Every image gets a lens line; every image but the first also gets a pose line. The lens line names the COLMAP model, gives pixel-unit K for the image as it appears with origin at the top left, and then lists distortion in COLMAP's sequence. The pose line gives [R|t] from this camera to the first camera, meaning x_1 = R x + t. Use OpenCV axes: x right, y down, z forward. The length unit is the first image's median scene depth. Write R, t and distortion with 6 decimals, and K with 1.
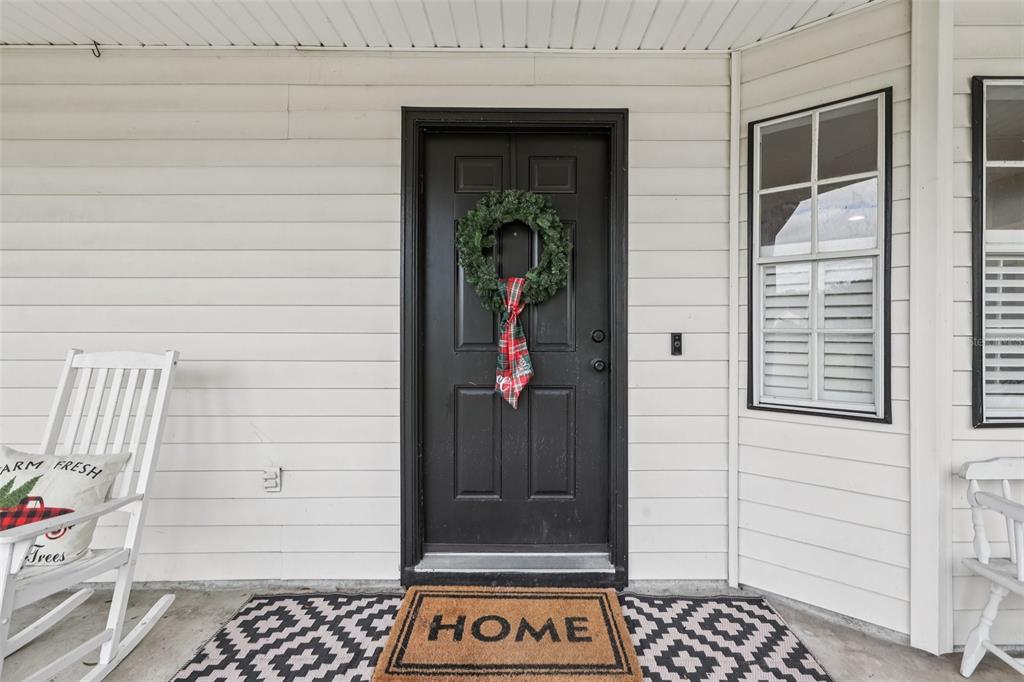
lens RADIAL K [[444.9, 0, 510.9], [0, 444.9, 327.7], [0, 0, 1]] dist [0.000215, 0.000294]
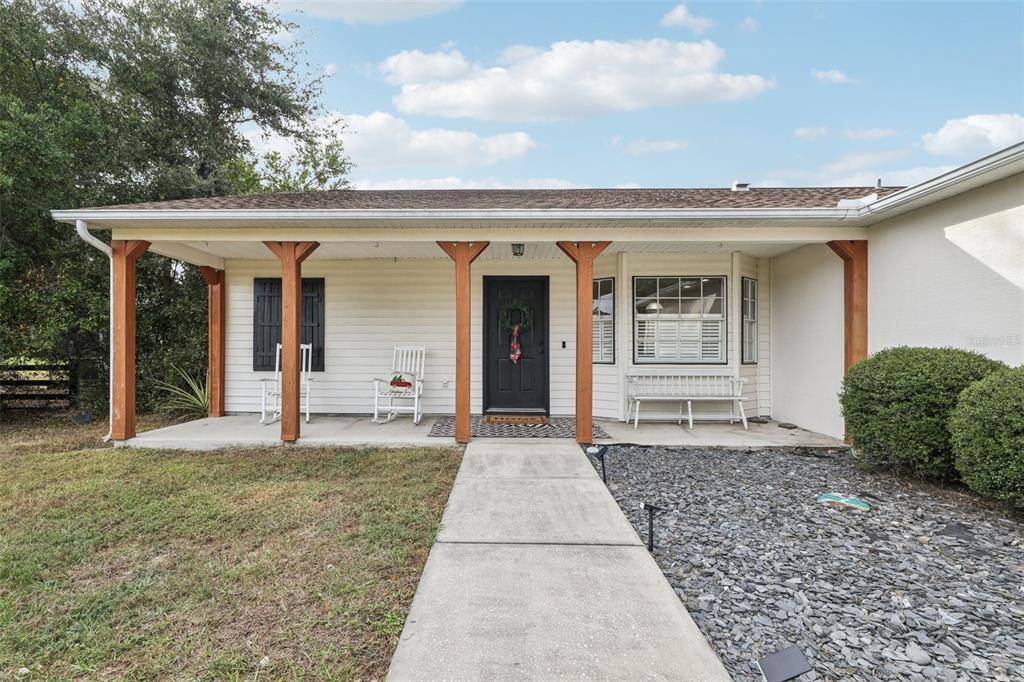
lens RADIAL K [[436.4, 0, 512.3], [0, 436.4, 343.3], [0, 0, 1]] dist [0.000492, 0.000158]
pose [[0.999472, -0.000454, 0.032482, -0.127525], [0.000882, 0.999913, -0.013156, 0.069760], [-0.032473, 0.013178, 0.999386, -2.326031]]
